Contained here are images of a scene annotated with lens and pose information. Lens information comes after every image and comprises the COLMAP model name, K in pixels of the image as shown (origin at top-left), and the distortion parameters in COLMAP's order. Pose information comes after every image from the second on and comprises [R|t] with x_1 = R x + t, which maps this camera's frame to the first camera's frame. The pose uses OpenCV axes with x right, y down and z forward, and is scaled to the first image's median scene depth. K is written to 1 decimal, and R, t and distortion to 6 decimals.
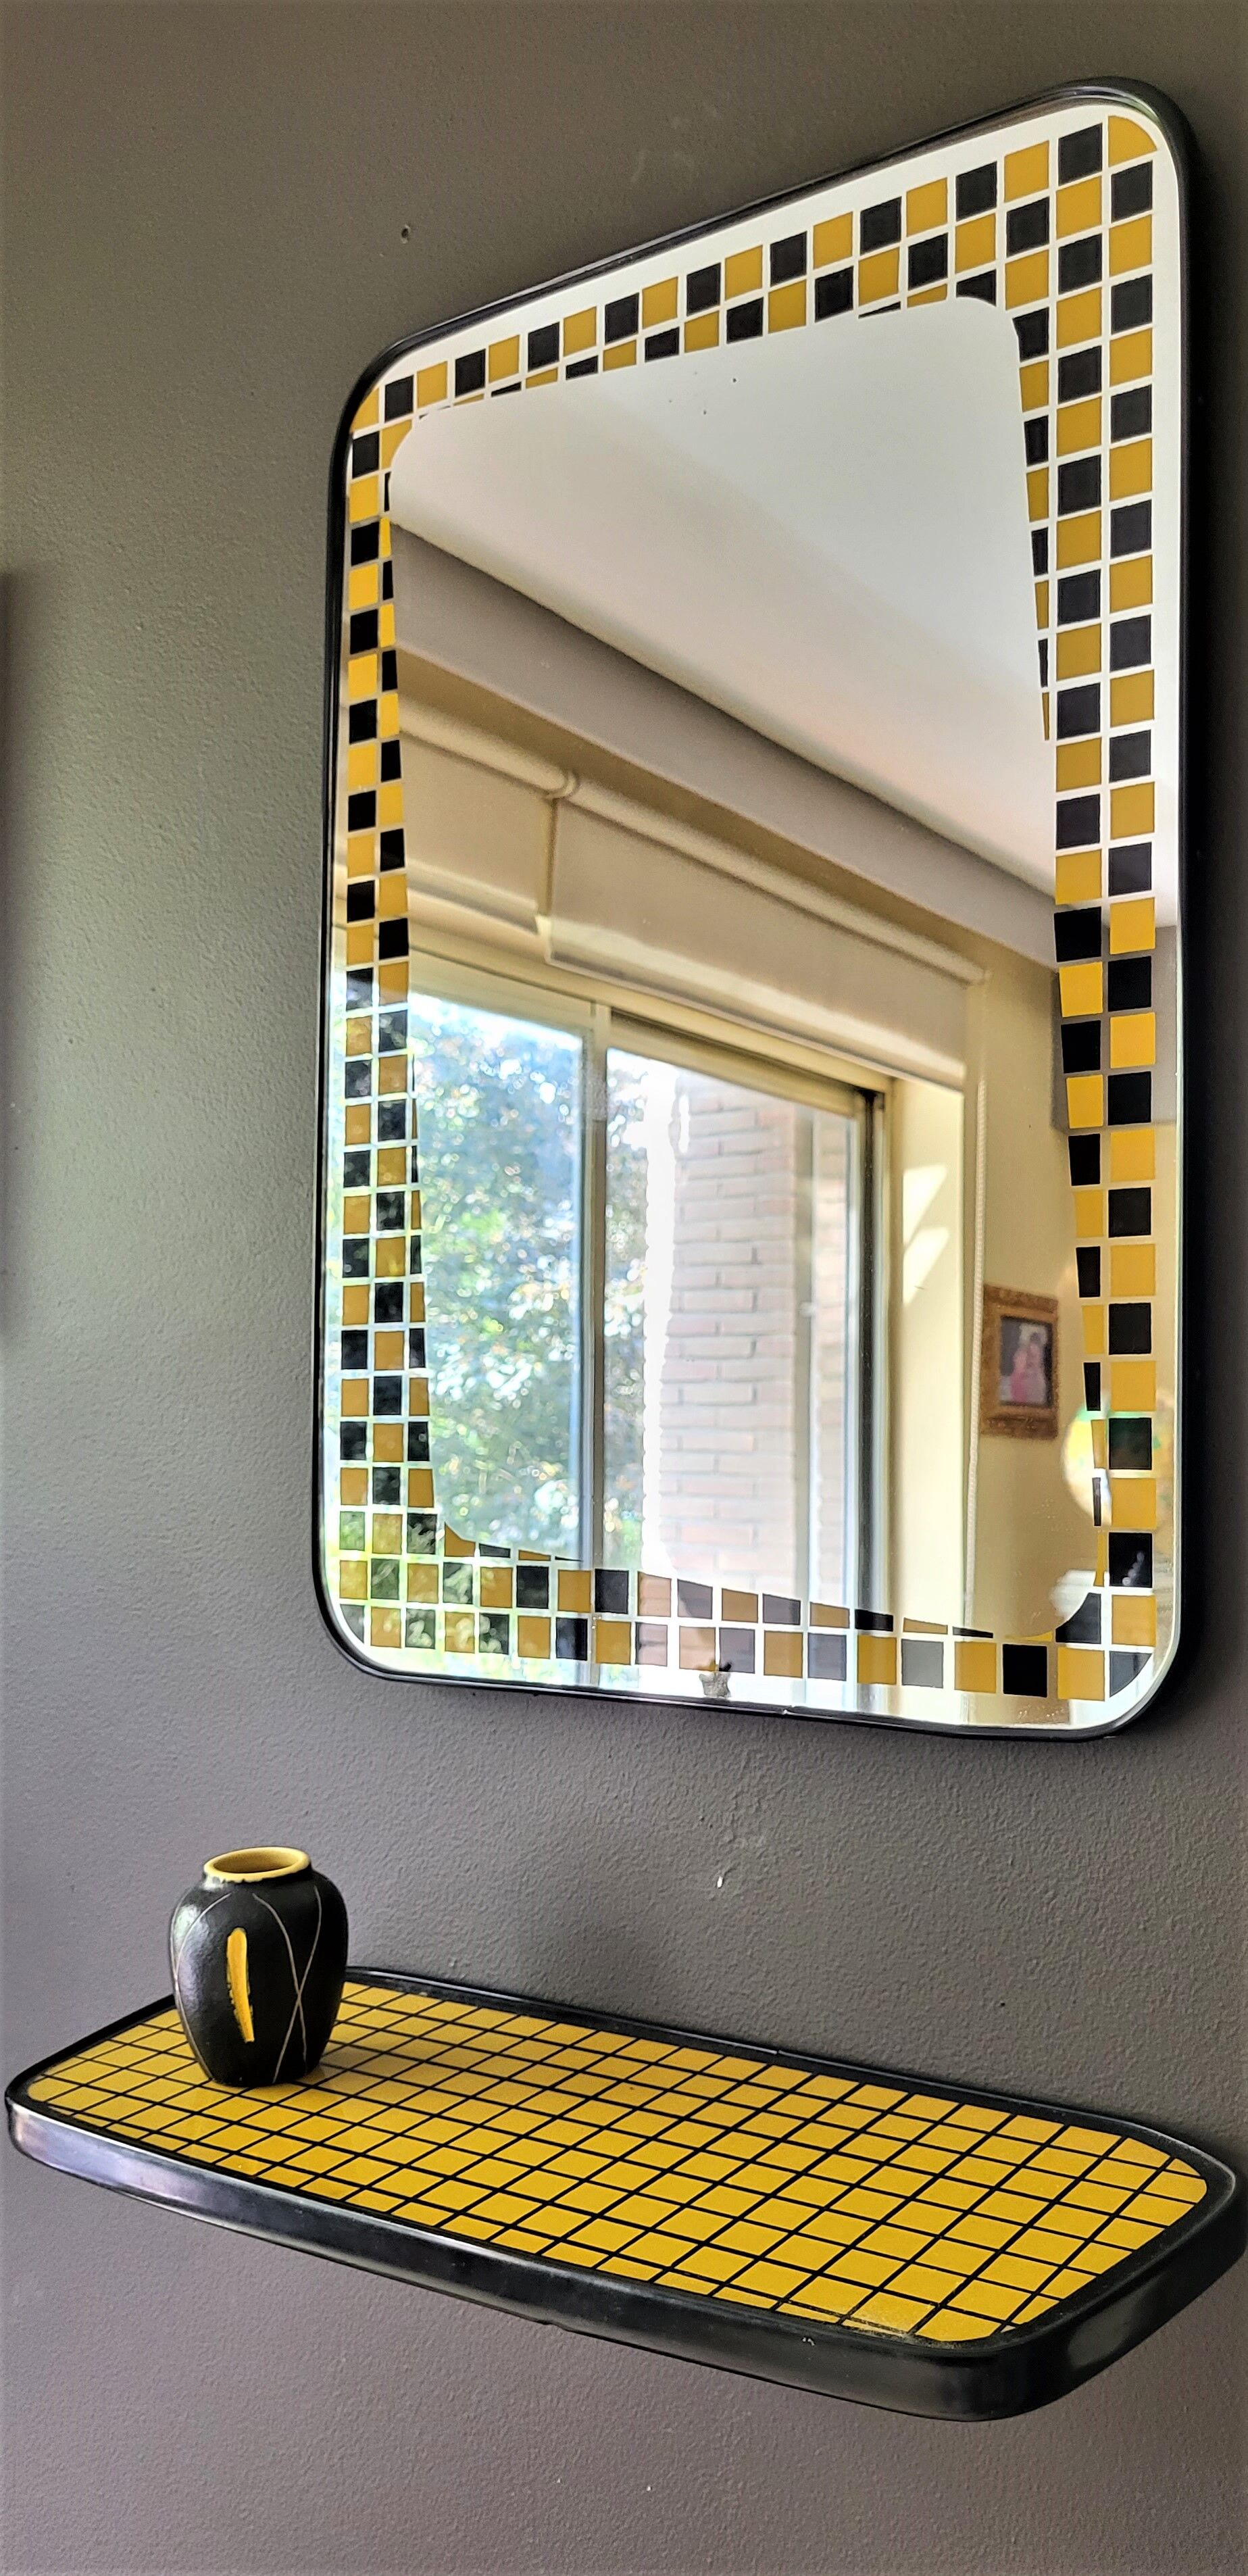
lens RADIAL K [[2186.2, 0, 656.9], [0, 2186.2, 1296.9], [0, 0, 1]] dist [0.012533, -0.010630]
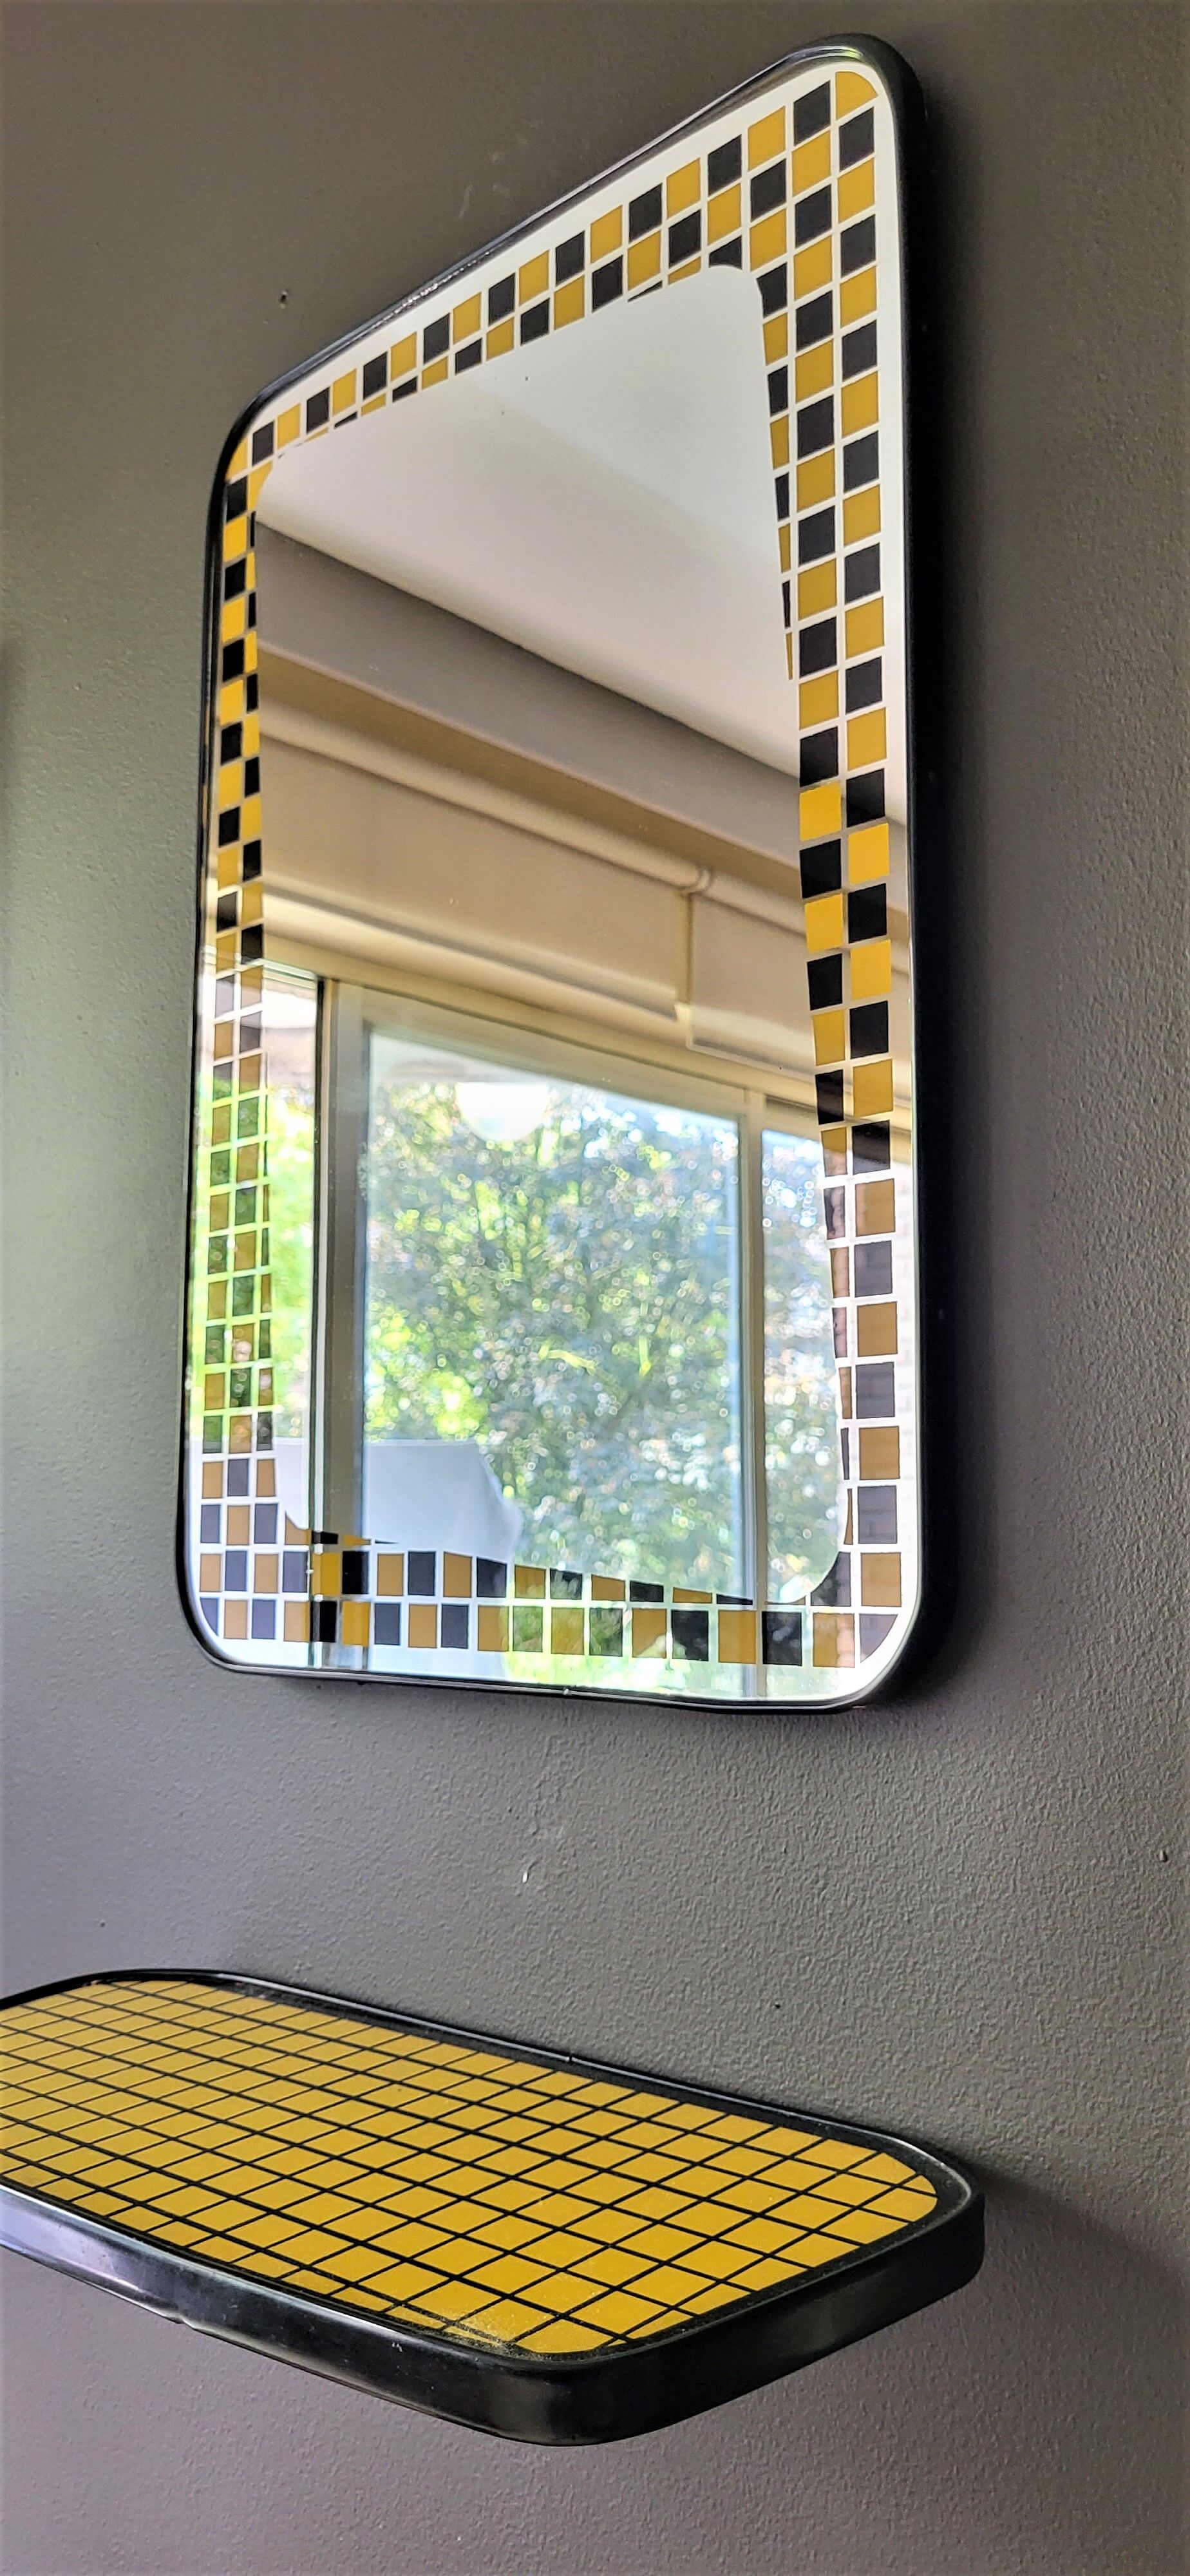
lens RADIAL K [[2073.8, 0, 593.7], [0, 2073.8, 1208.7], [0, 0, 1]] dist [0.005840, 0.001502]
pose [[0.987962, -0.033415, -0.151043, 0.219237], [0.019382, 0.995436, -0.093444, 0.065853], [0.153476, 0.089392, 0.984101, 0.090242]]
